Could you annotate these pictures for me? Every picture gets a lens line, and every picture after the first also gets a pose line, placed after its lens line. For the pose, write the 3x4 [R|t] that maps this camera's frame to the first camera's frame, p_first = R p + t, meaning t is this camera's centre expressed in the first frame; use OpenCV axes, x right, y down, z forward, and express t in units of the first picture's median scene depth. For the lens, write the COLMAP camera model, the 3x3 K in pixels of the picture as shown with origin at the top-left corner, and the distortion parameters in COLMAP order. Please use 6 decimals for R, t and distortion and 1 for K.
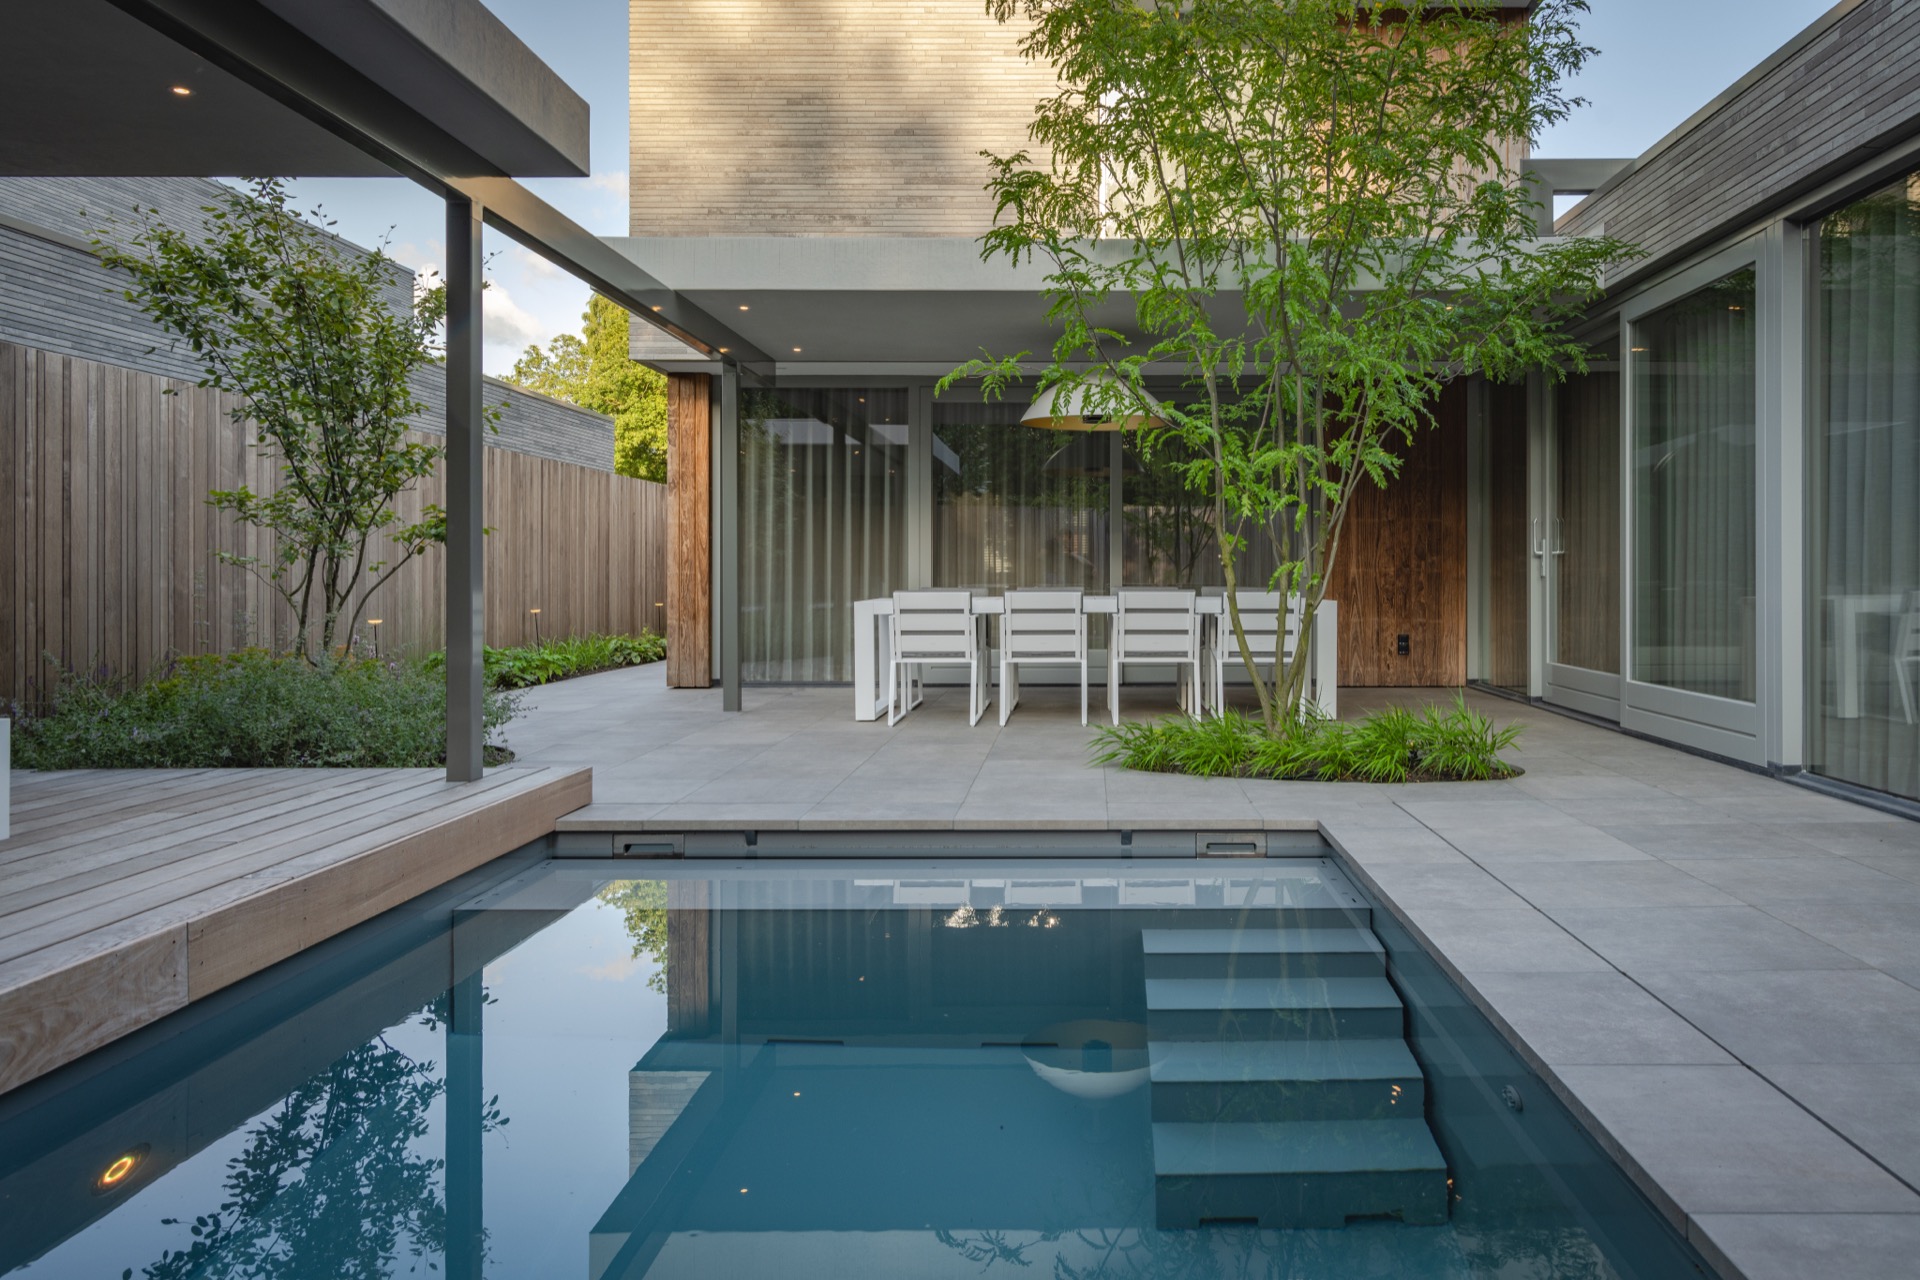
lens RADIAL K [[1283.9, 0, 938.9], [0, 1283.9, 582.3], [0, 0, 1]] dist [-0.001327, -0.002951]
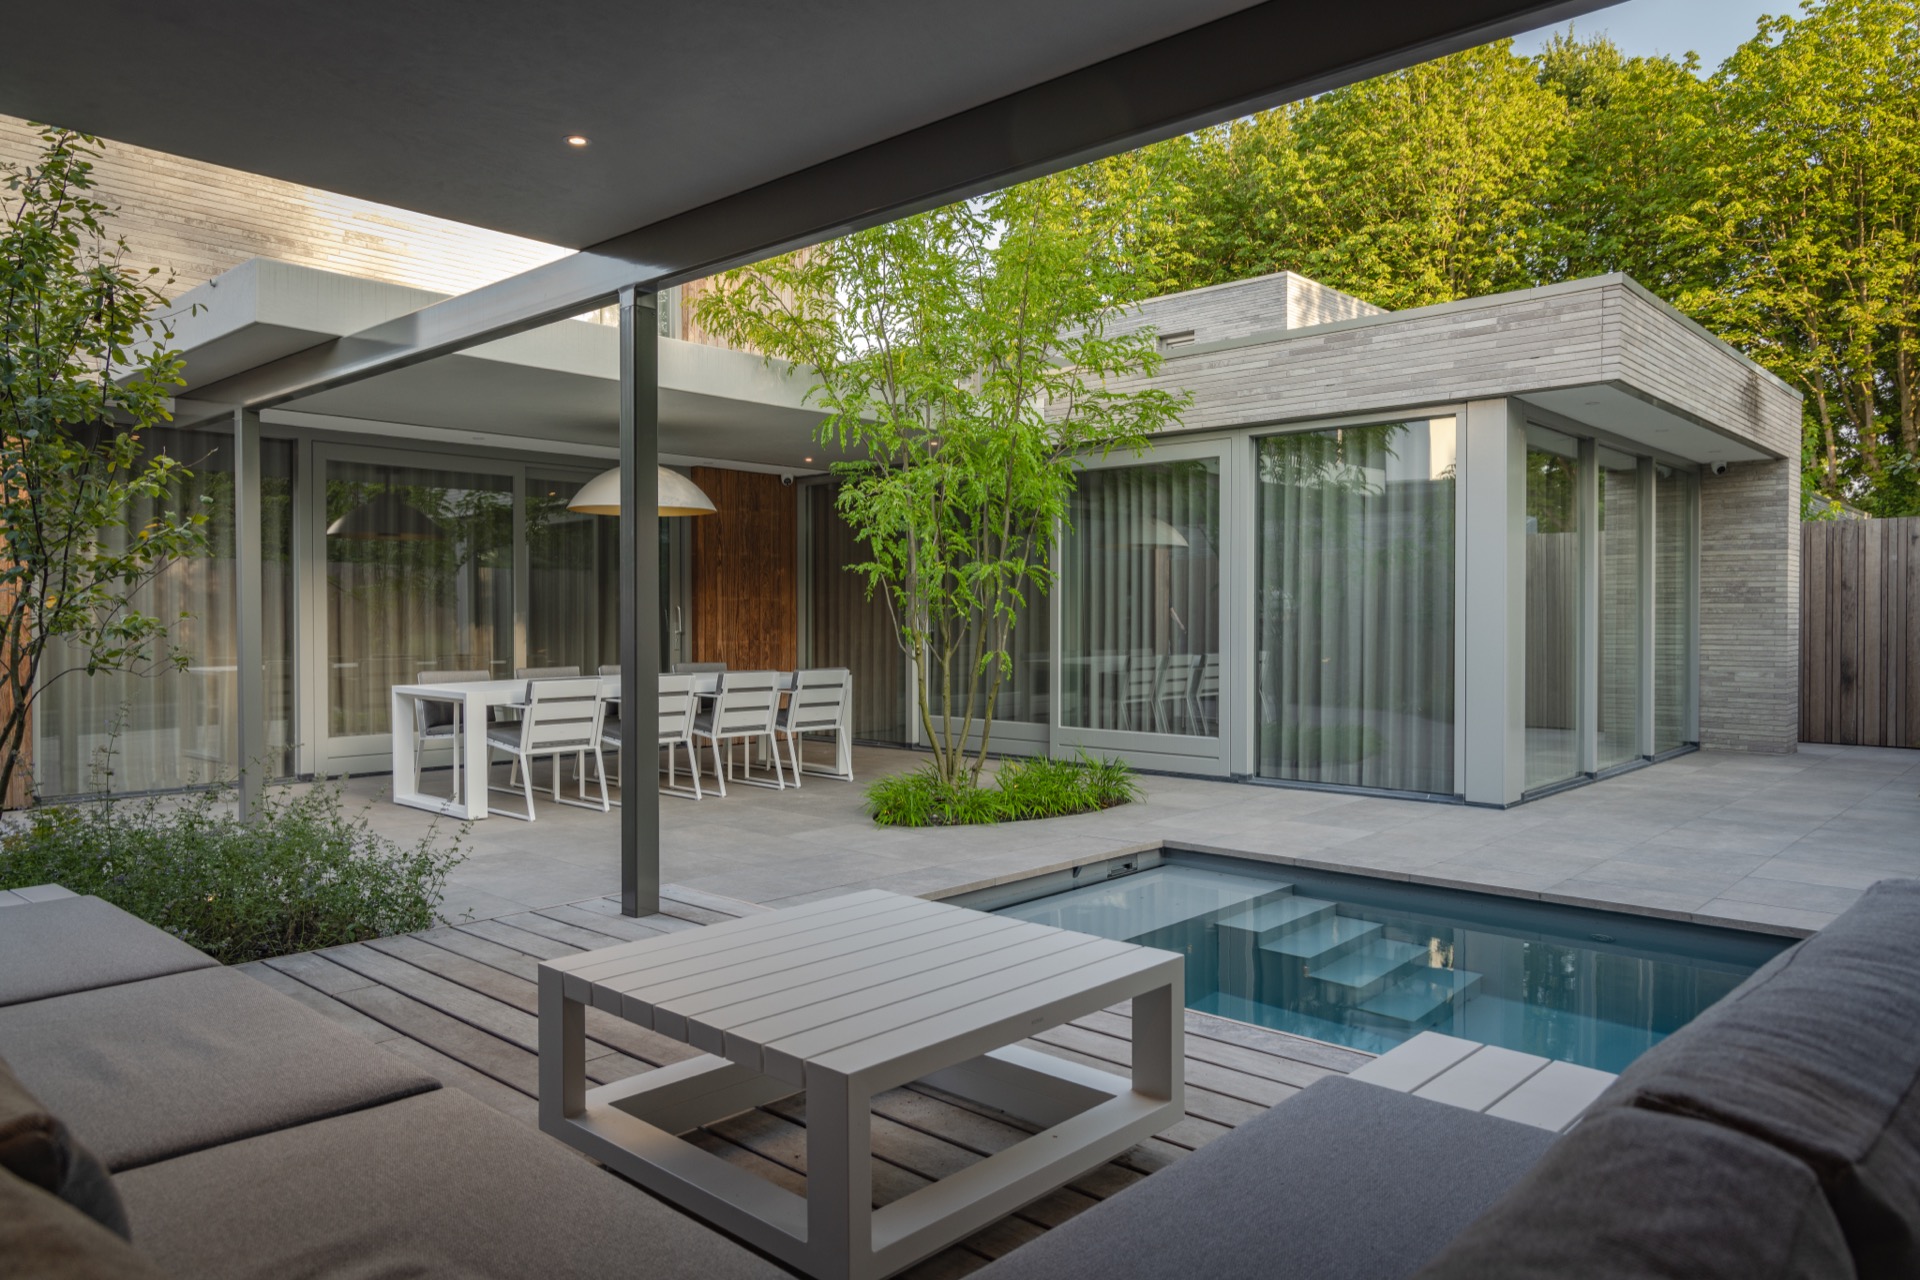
lens RADIAL K [[1283.9, 0, 955.2], [0, 1283.9, 634.2], [0, 0, 1]] dist [-0.001327, -0.002951]
pose [[0.678986, -0.007180, 0.734116, -0.398245], [0.006320, 0.999972, 0.003934, -0.022130], [-0.734124, 0.001969, 0.679013, 0.089102]]
